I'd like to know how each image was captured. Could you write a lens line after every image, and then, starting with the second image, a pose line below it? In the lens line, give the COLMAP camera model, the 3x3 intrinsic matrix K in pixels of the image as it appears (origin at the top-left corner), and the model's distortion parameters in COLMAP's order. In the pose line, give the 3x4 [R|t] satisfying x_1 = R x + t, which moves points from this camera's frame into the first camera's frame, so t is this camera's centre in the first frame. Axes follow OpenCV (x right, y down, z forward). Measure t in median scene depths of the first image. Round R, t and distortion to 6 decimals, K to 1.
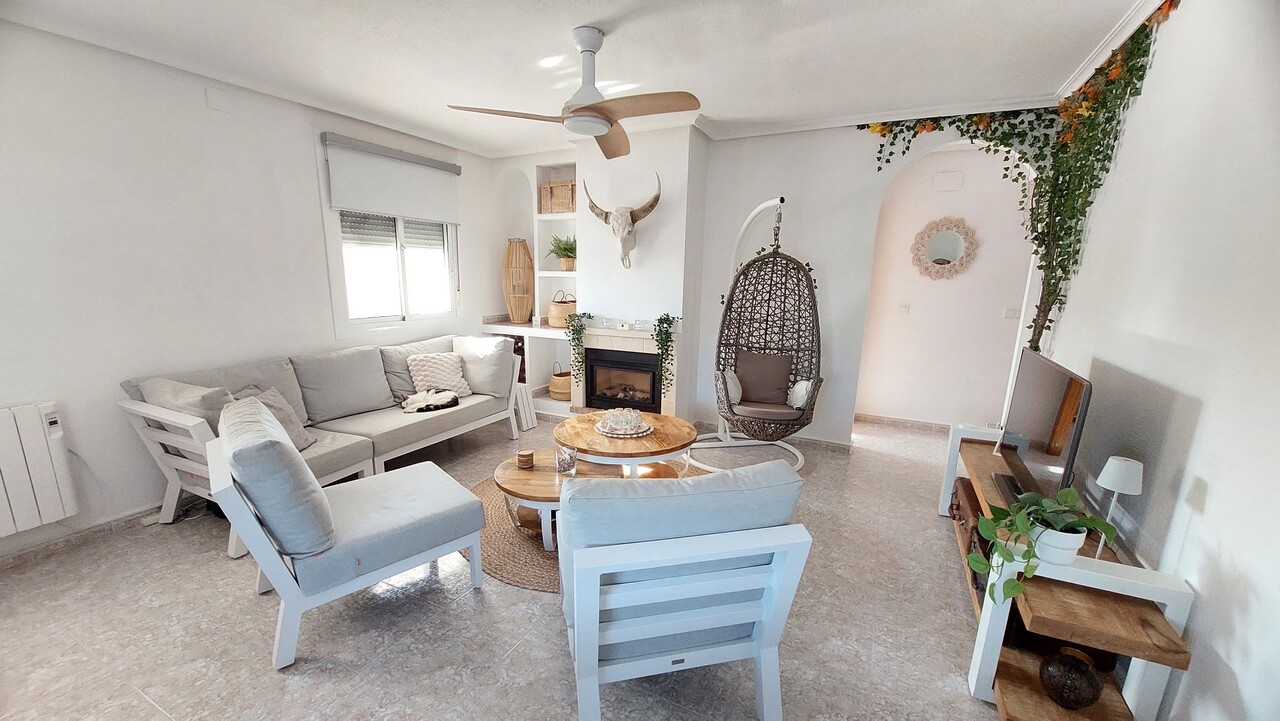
lens RADIAL K [[510.9, 0, 646.0], [0, 510.9, 384.3], [0, 0, 1]] dist [-0.014452, -0.000183]
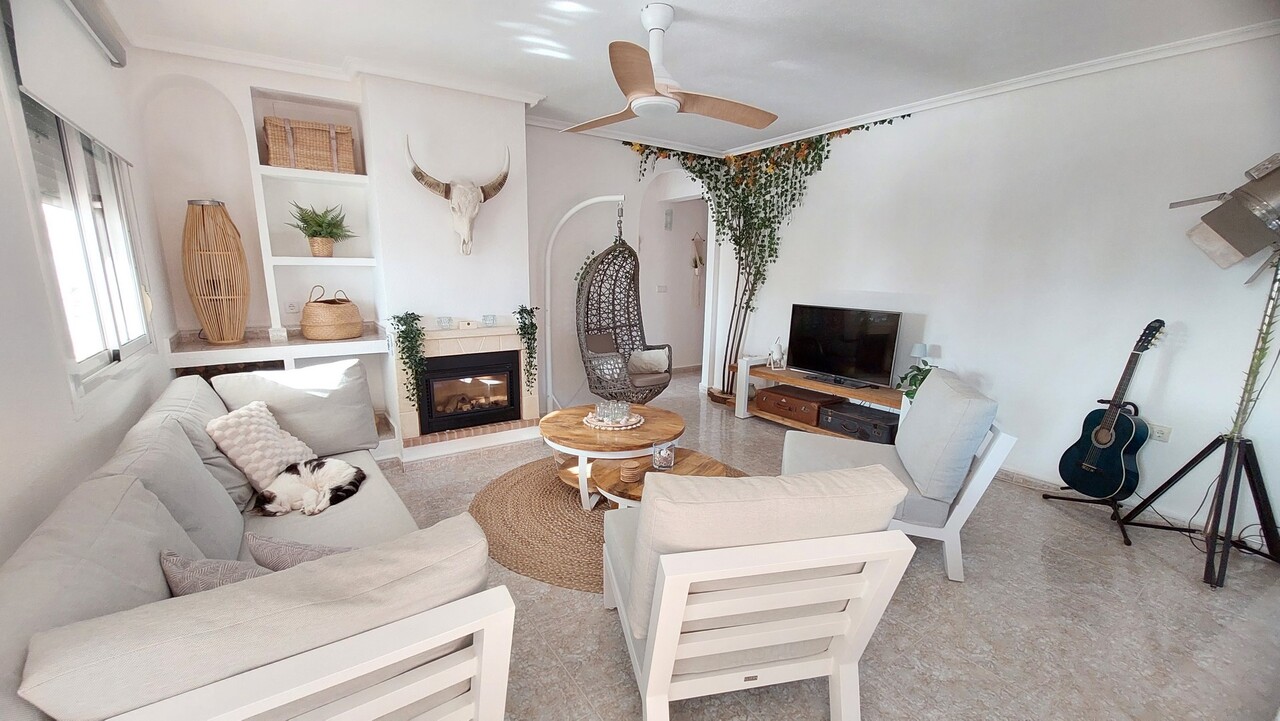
lens RADIAL K [[510.9, 0, 638.3], [0, 510.9, 372.7], [0, 0, 1]] dist [-0.014452, -0.000183]
pose [[0.486330, -0.185114, 0.853942, -0.686103], [0.177364, 0.977869, 0.110967, -0.085516], [-0.855585, 0.097492, 0.508399, 0.372097]]
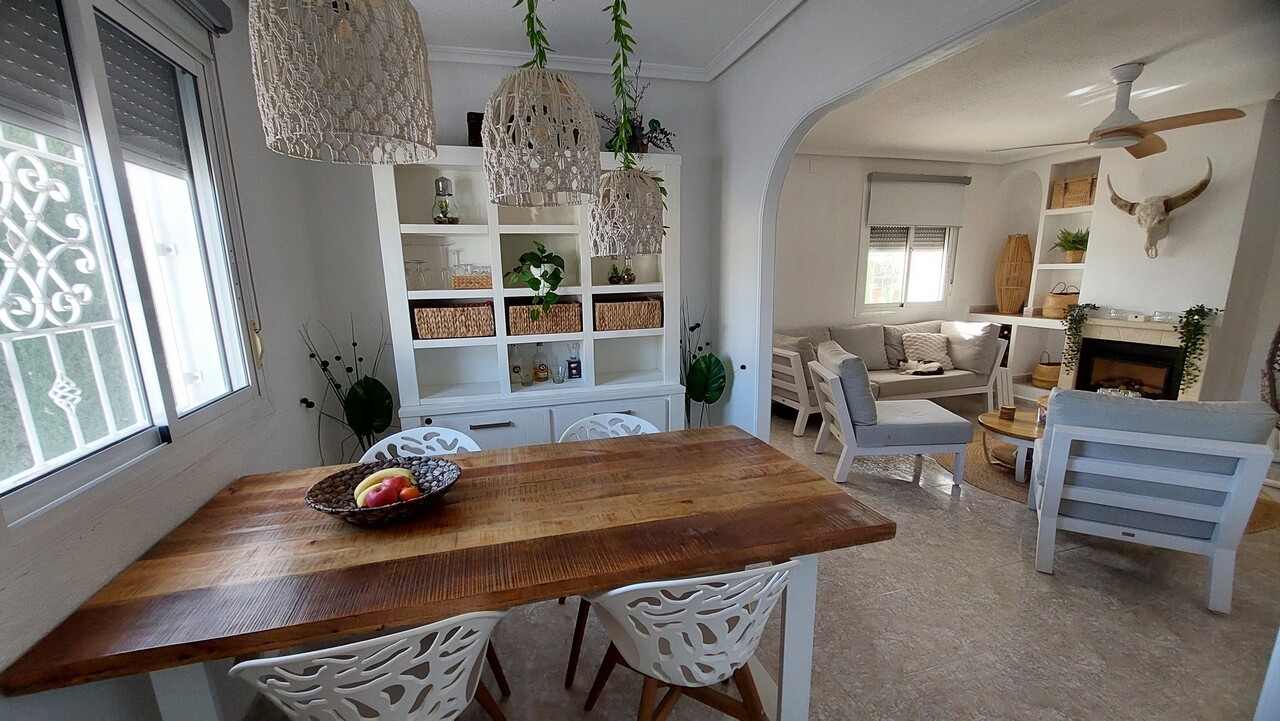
lens RADIAL K [[510.9, 0, 630.2], [0, 510.9, 376.0], [0, 0, 1]] dist [-0.014452, -0.000183]
pose [[0.655640, 0.121976, -0.745156, 0.054593], [-0.131695, 0.990212, 0.046216, 0.086932], [0.743500, 0.067832, 0.665287, -0.383706]]
